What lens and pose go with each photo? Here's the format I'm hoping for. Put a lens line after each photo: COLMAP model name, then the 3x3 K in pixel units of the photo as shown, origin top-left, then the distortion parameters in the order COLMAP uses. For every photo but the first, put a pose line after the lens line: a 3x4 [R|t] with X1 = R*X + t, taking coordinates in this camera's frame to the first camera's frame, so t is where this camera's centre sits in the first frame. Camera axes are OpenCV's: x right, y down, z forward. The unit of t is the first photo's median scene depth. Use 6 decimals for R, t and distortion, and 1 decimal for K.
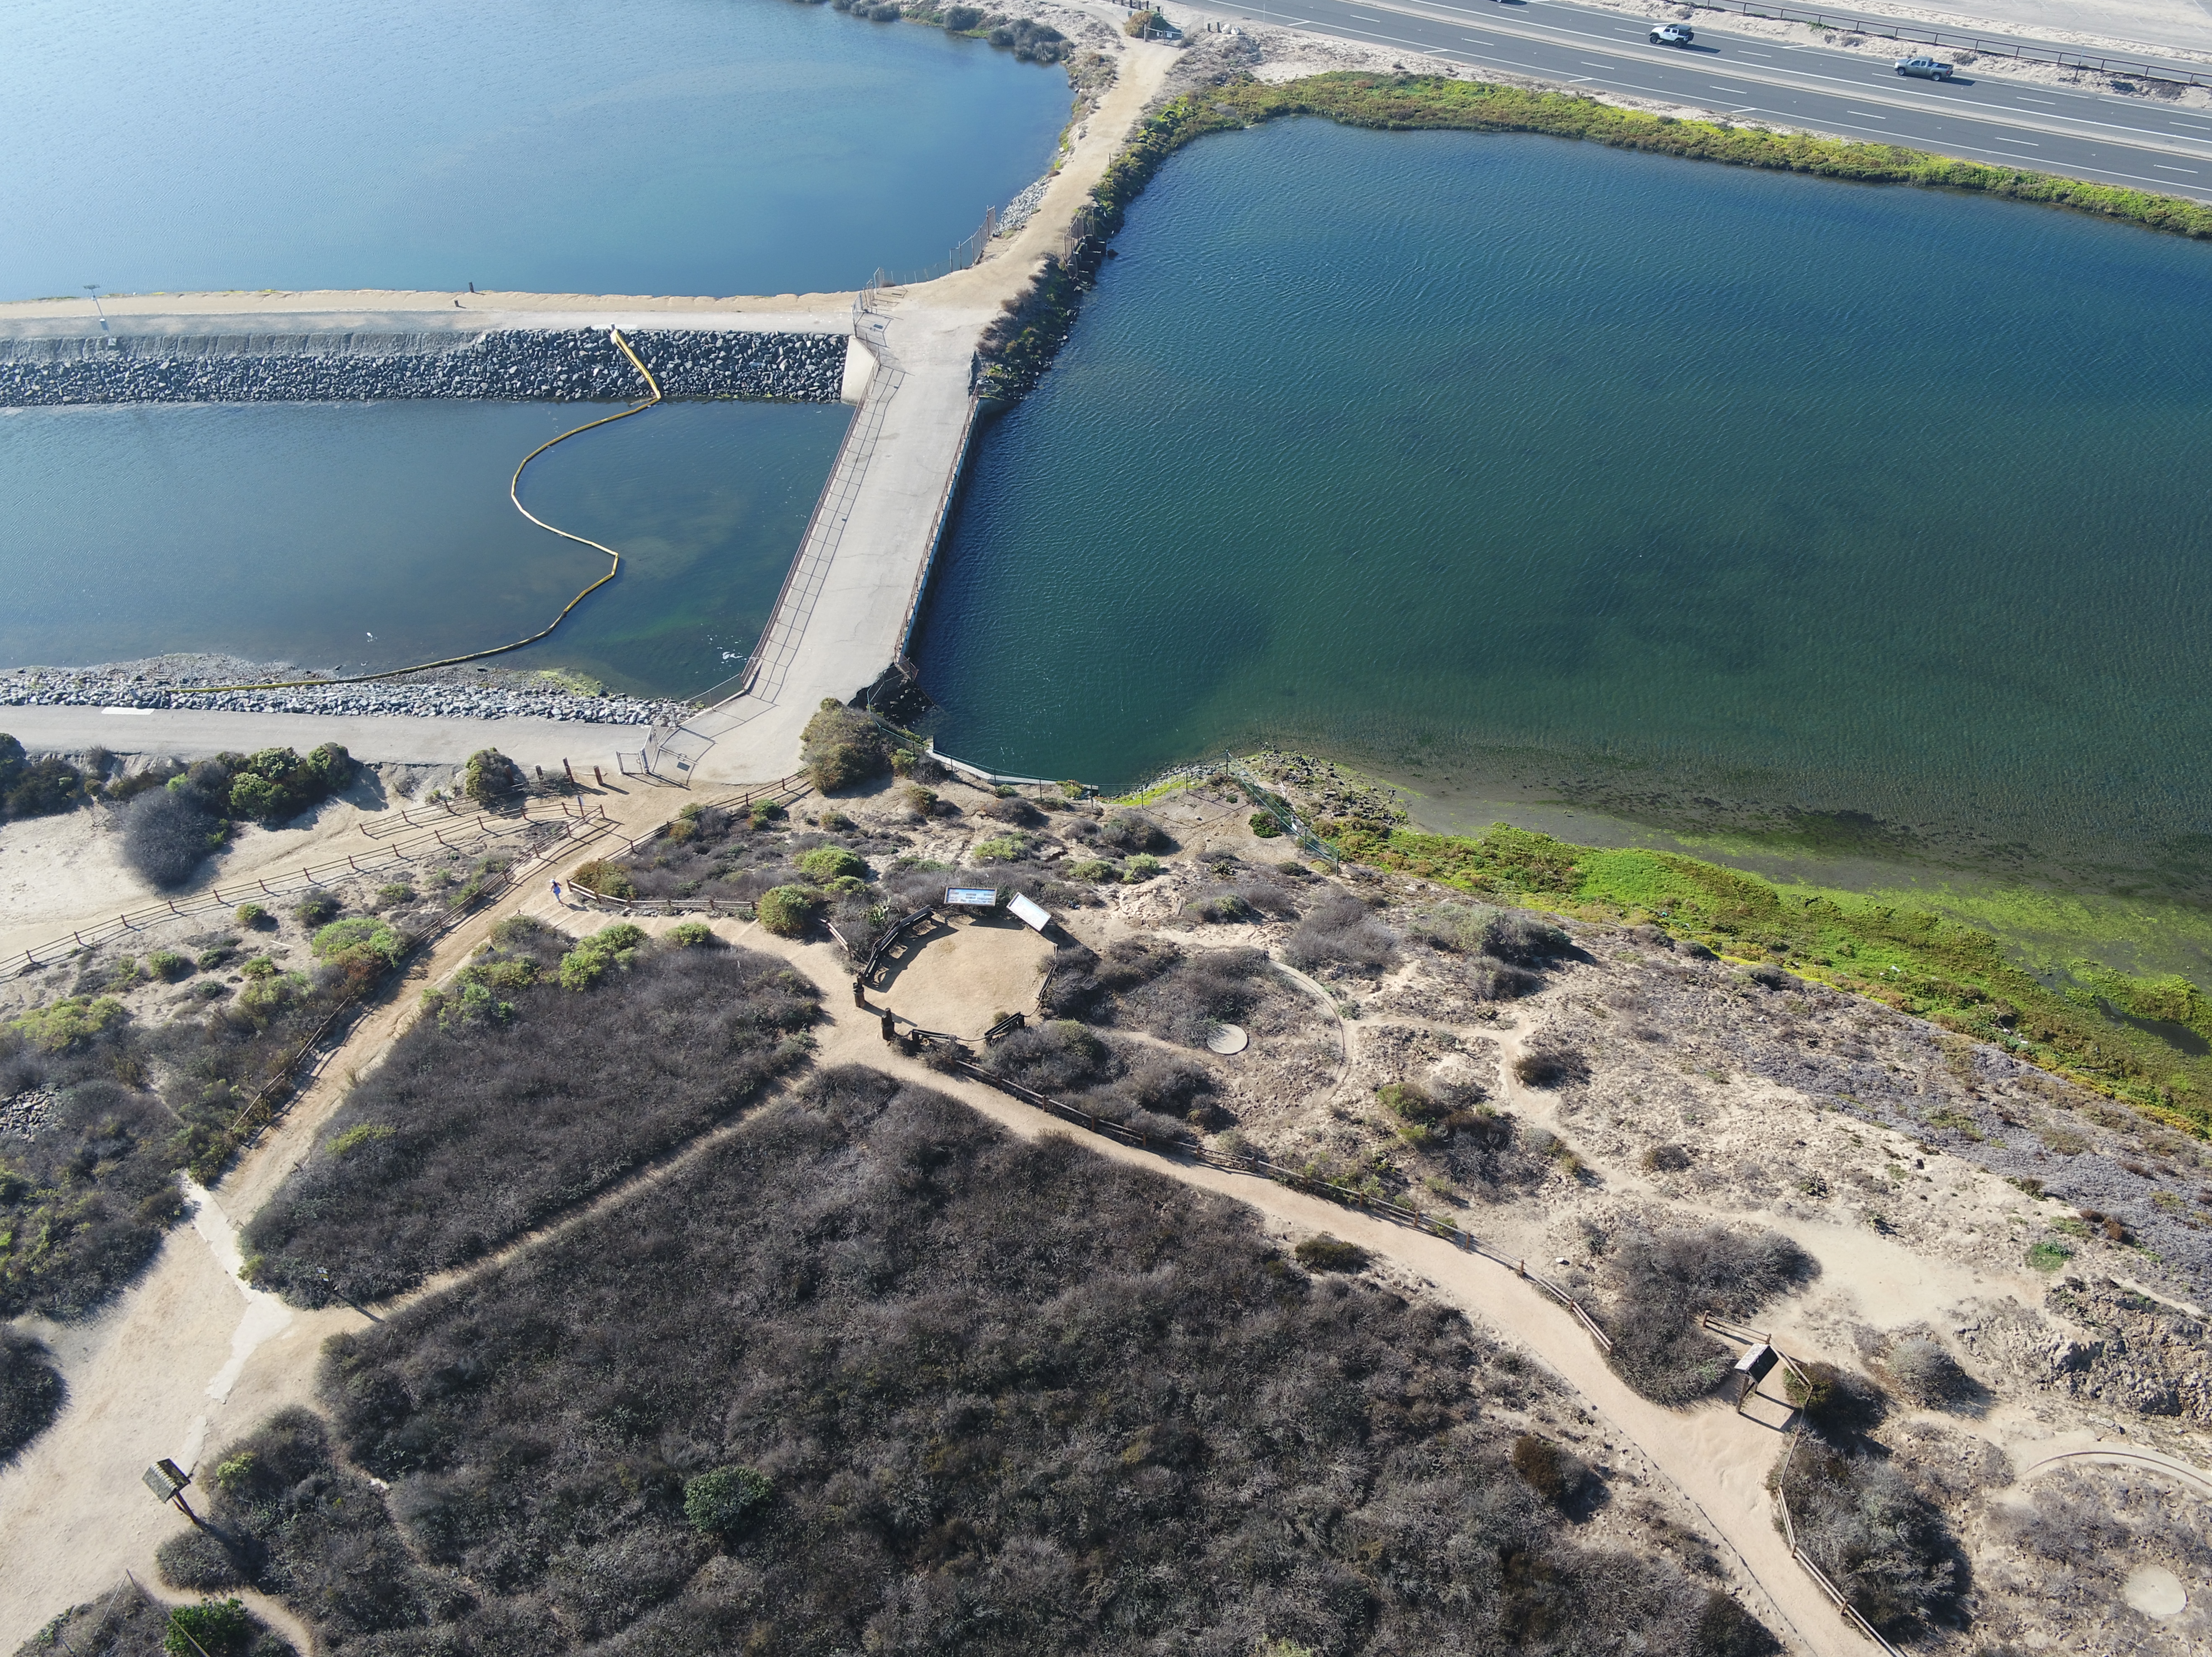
lens RADIAL K [[1945.8, 0, 1110.1], [0, 1945.8, 825.3], [0, 0, 1]] dist [0.022747, -0.014767]
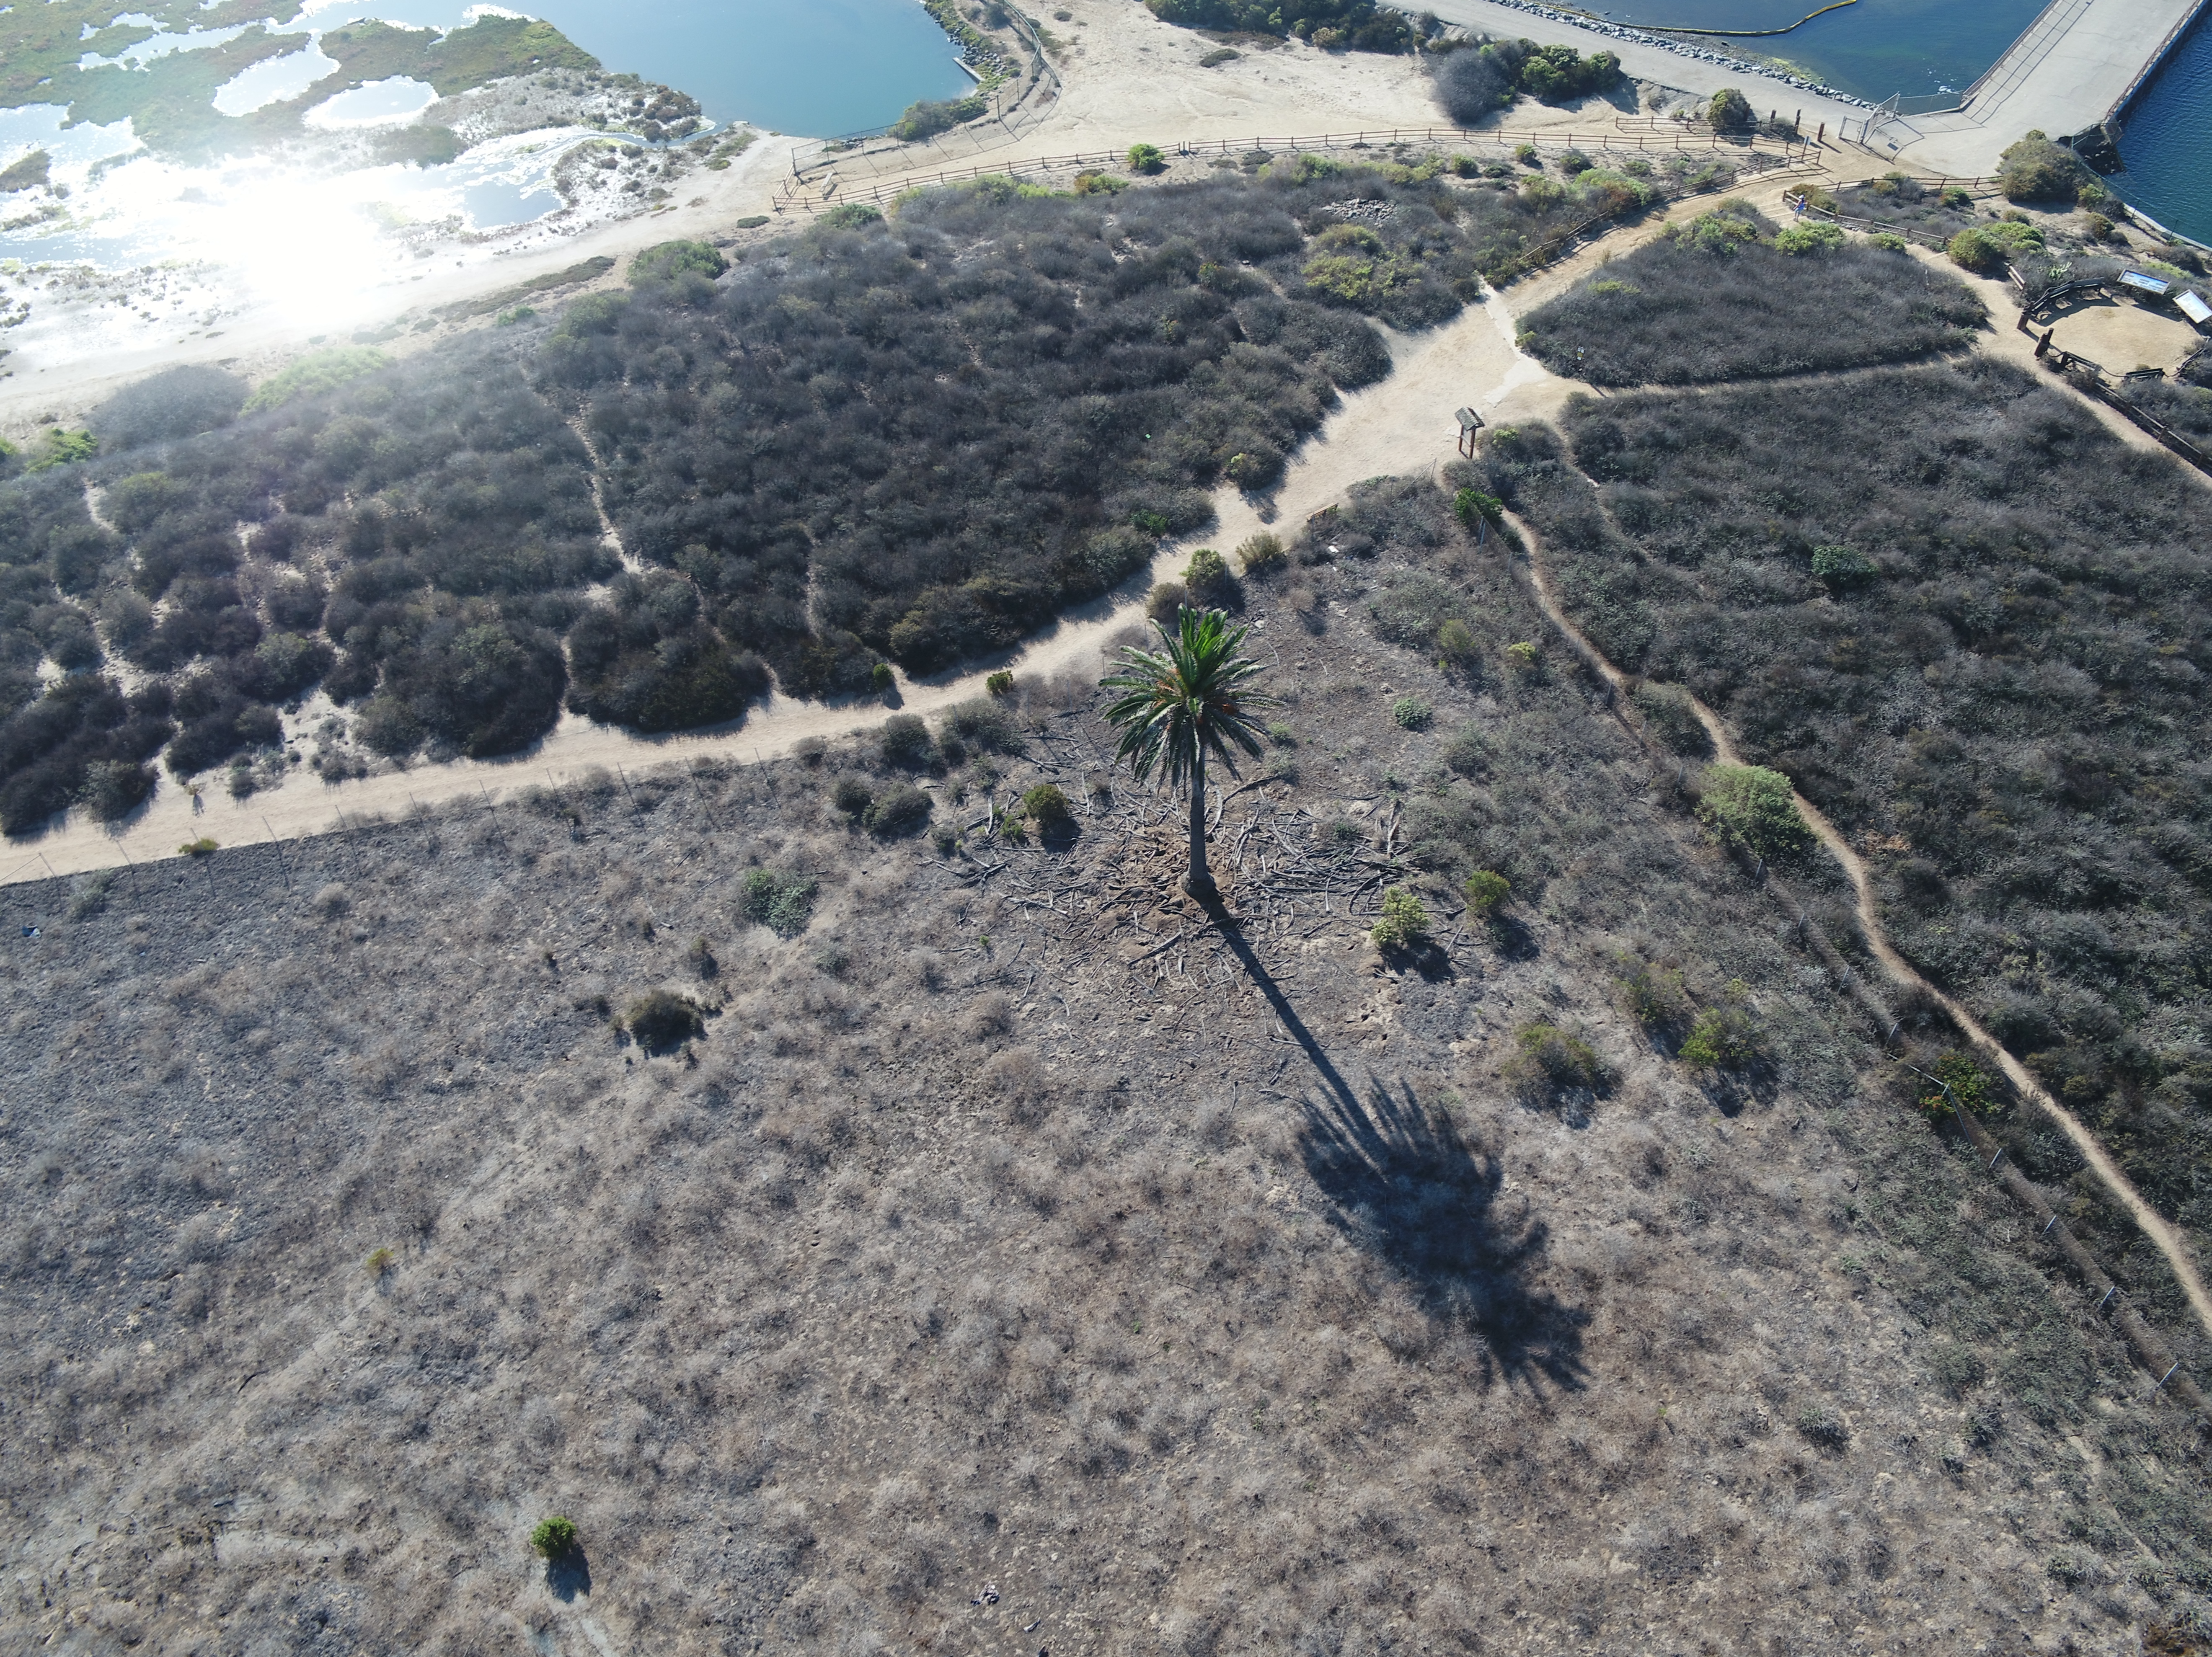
lens RADIAL K [[1945.8, 0, 1101.7], [0, 1945.8, 836.2], [0, 0, 1]] dist [0.022747, -0.014767]
pose [[0.853169, 0.395967, -0.339578, -0.077344], [-0.333166, 0.914547, 0.229355, 0.288958], [0.401377, -0.082543, 0.912186, -0.350070]]
